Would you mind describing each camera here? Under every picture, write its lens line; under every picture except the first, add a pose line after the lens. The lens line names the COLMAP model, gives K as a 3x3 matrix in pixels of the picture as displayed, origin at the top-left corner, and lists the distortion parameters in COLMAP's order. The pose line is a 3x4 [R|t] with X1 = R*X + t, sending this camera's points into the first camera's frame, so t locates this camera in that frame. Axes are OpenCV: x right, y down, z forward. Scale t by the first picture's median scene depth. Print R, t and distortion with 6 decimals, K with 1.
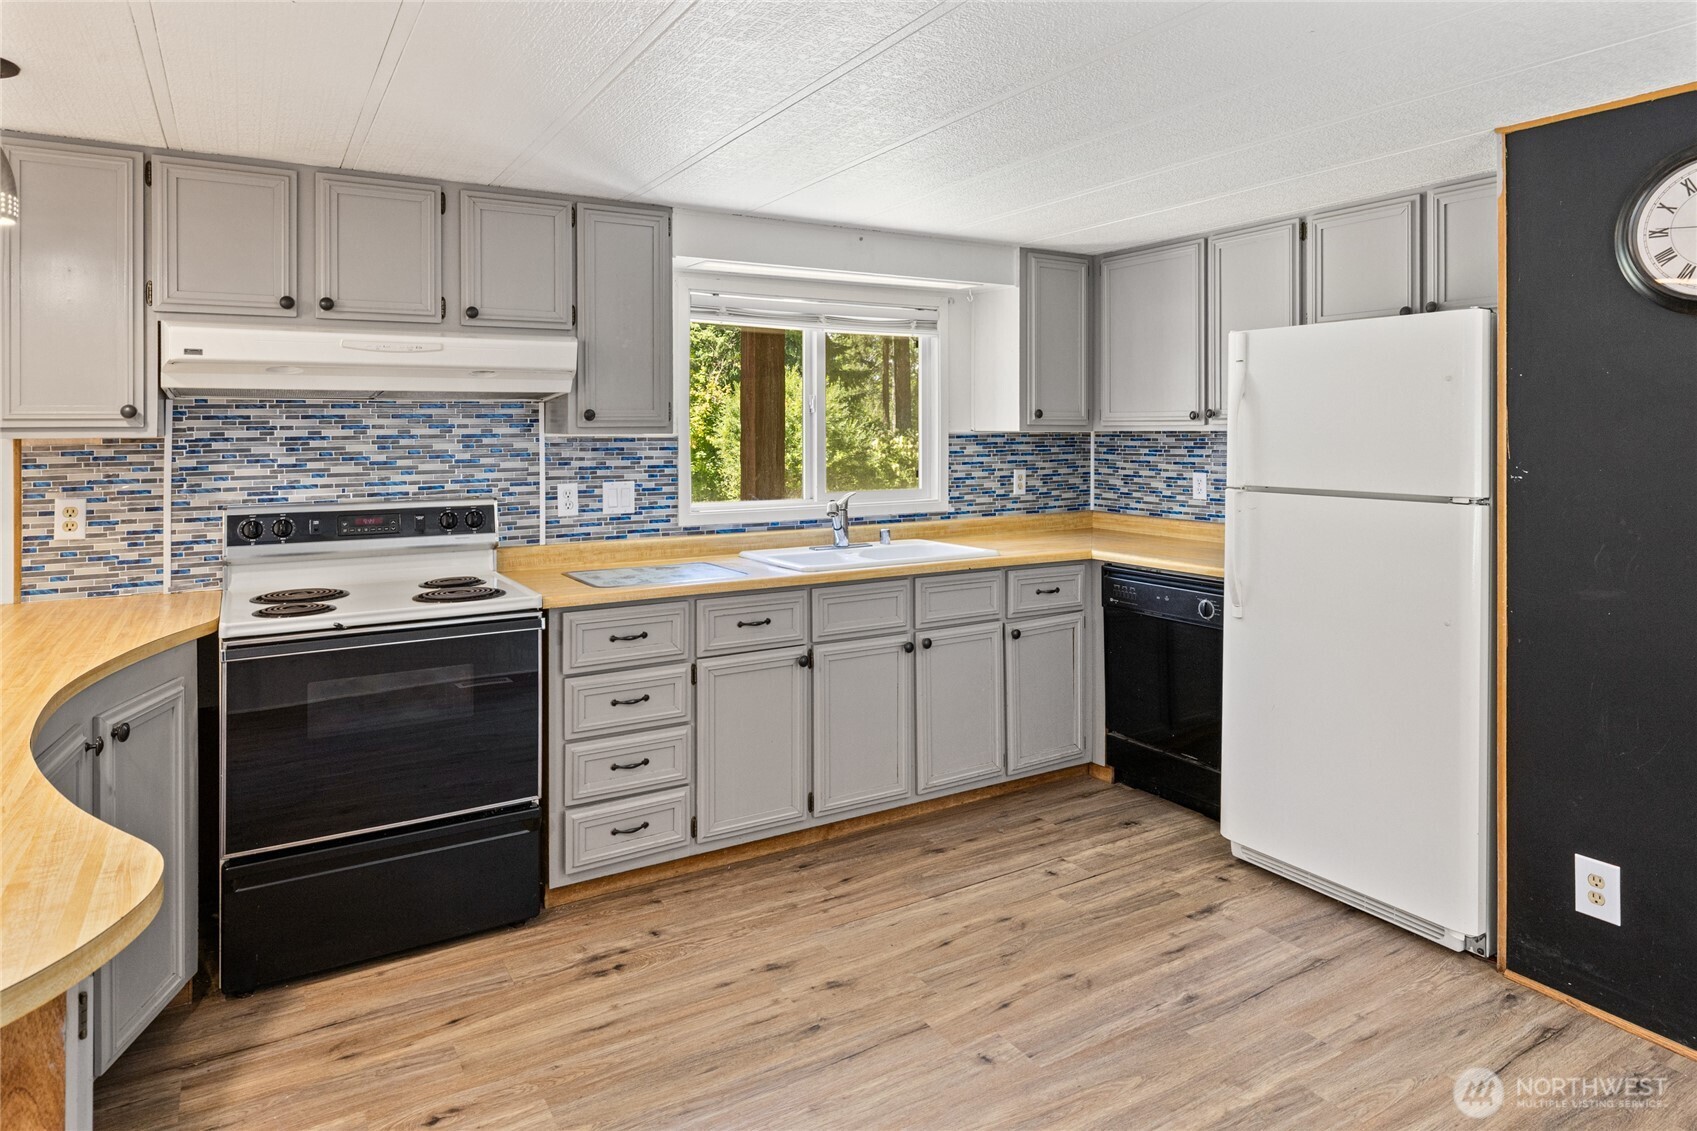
lens RADIAL K [[1009.3, 0, 859.1], [0, 1009.3, 558.3], [0, 0, 1]] dist [0.002099, 0.000642]
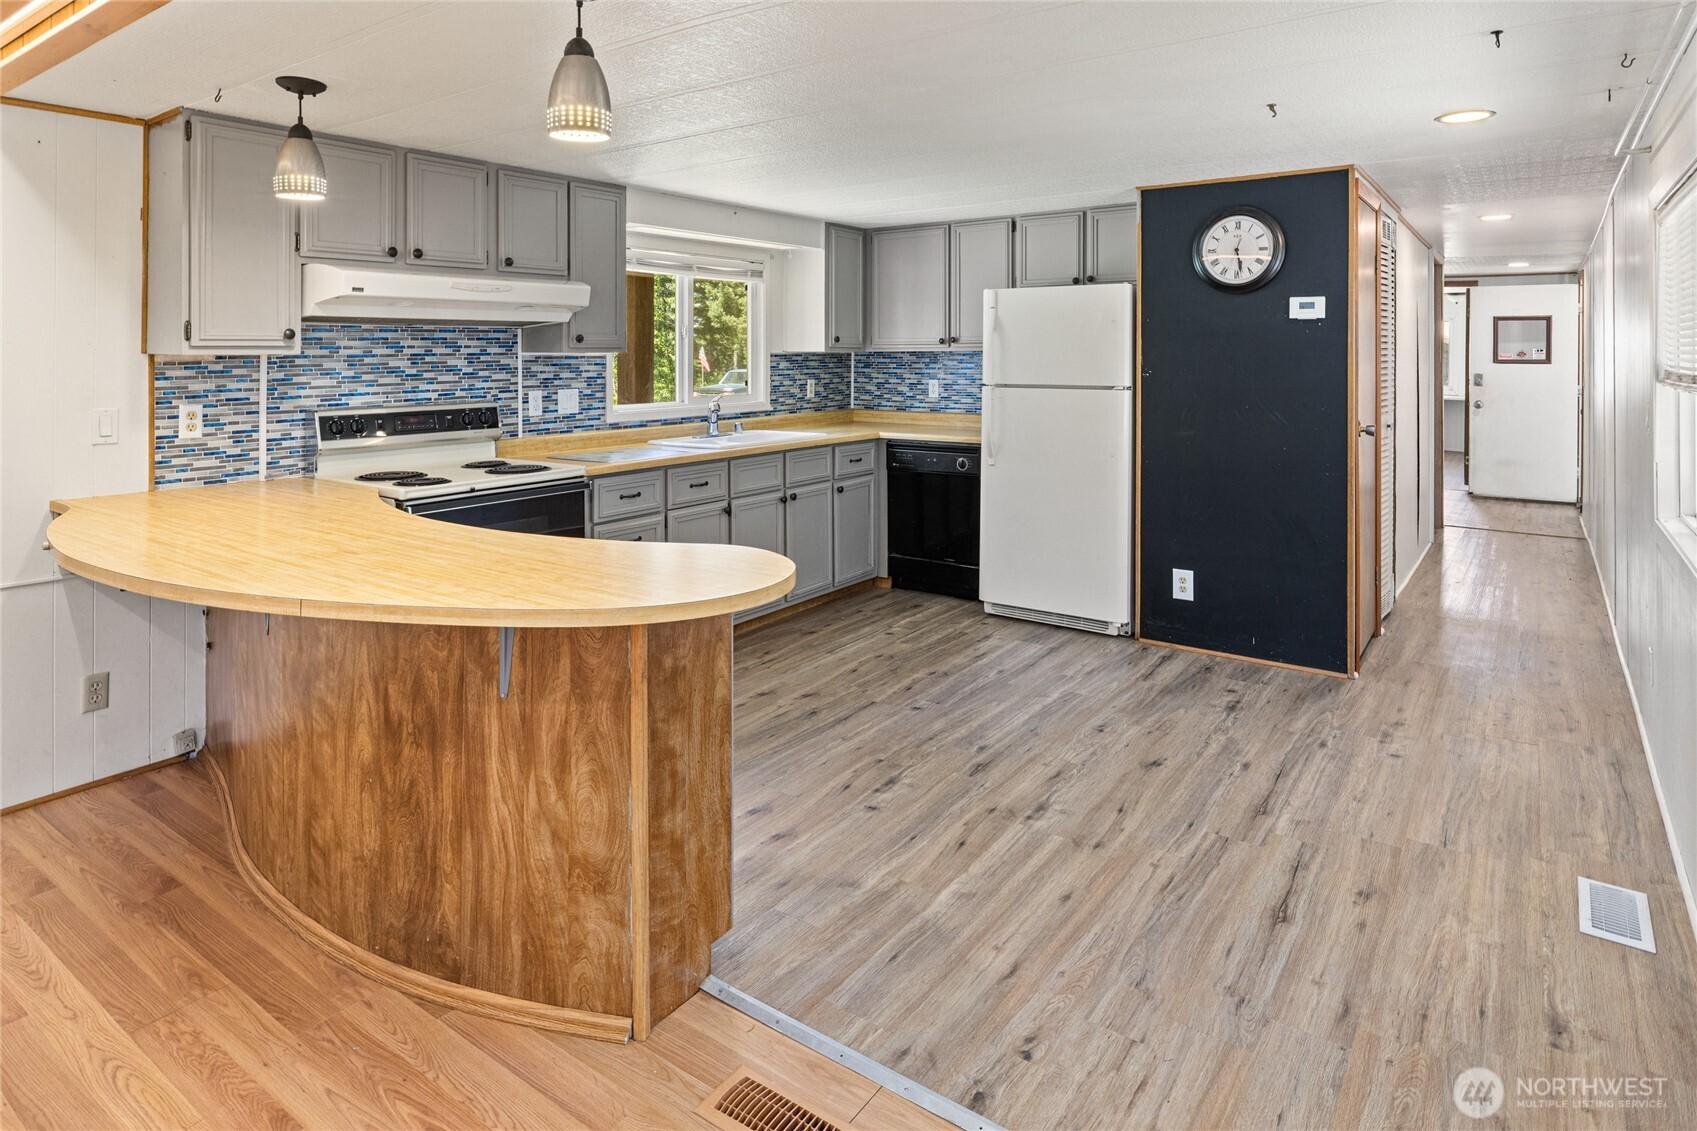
lens RADIAL K [[925.2, 0, 845.5], [0, 925.2, 551.0], [0, 0, 1]] dist [0.000004, 0.000447]
pose [[0.924723, -0.079744, 0.372193, -0.416344], [0.048810, 0.994578, 0.091823, 0.047605], [-0.377497, -0.066744, 0.923602, -0.317749]]
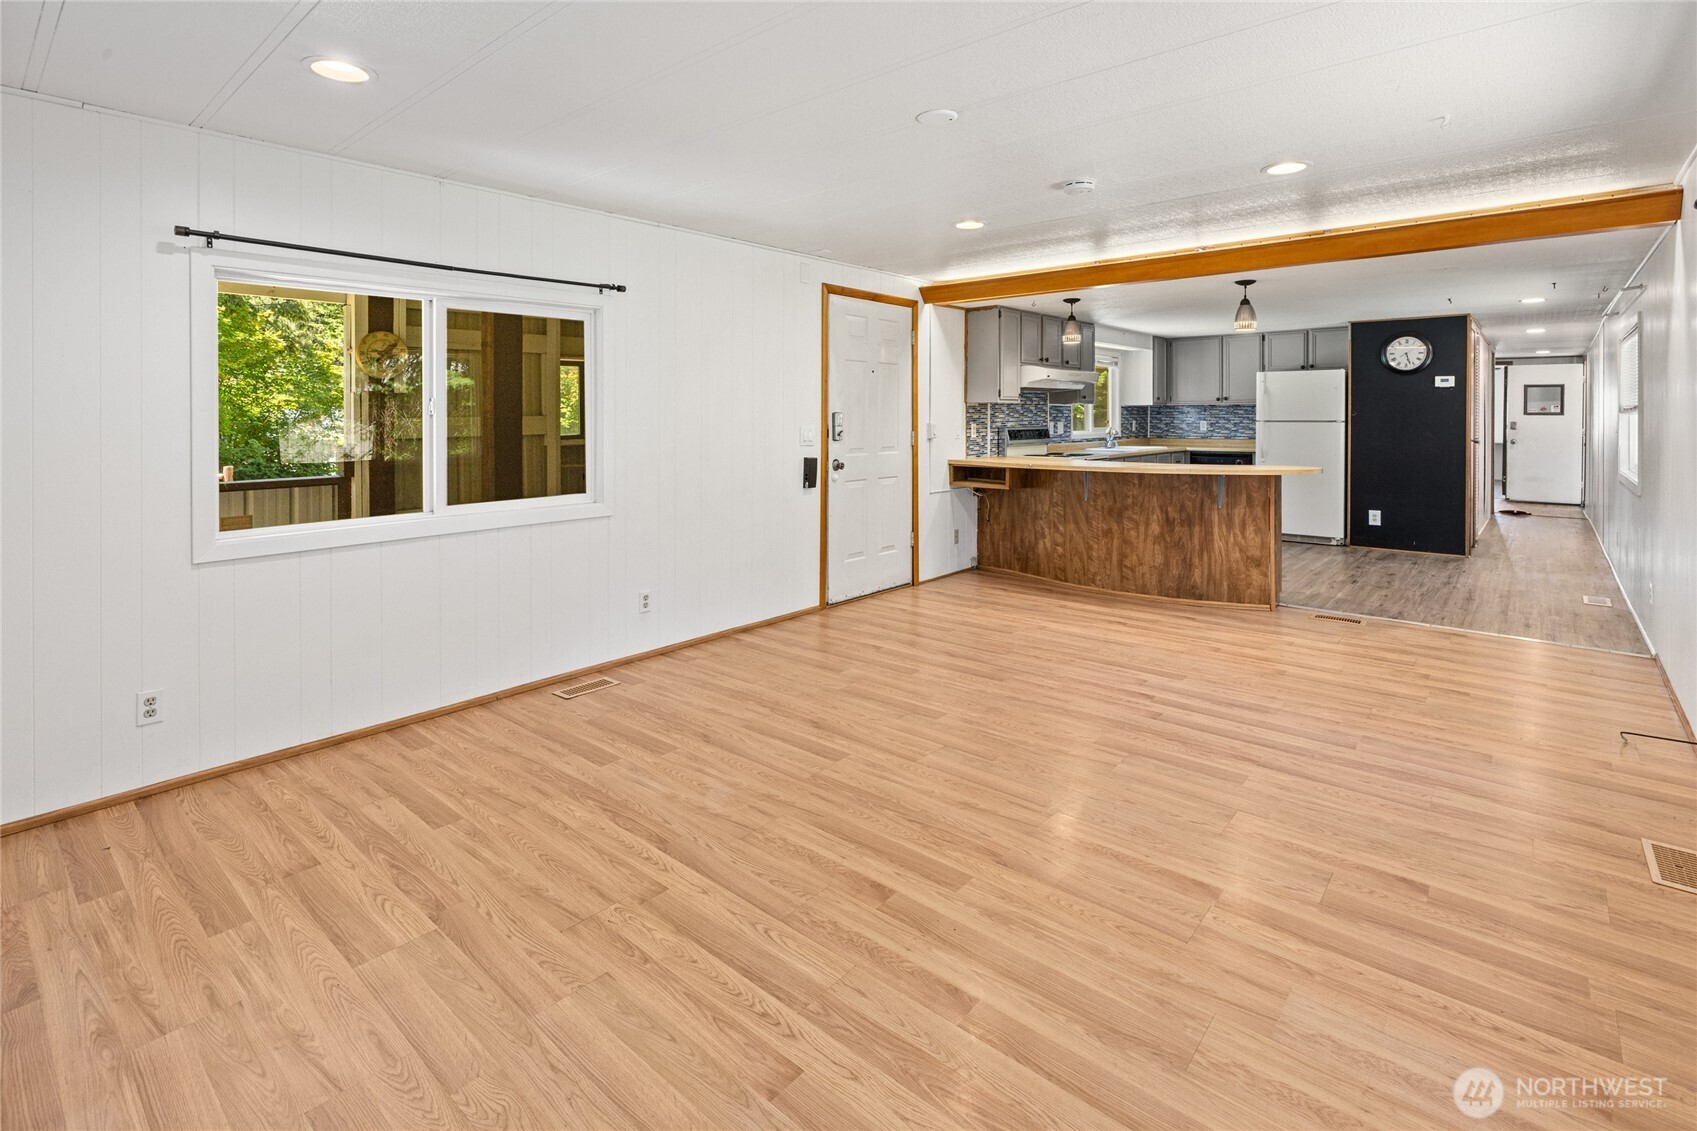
lens RADIAL K [[783.2, 0, 859.1], [0, 783.2, 575.2], [0, 0, 1]] dist [-0.001260, 0.000721]
pose [[0.950910, -0.062078, 0.303177, -1.606371], [0.040265, 0.996165, 0.077681, 0.169971], [-0.306837, -0.061661, 0.949763, -0.989939]]
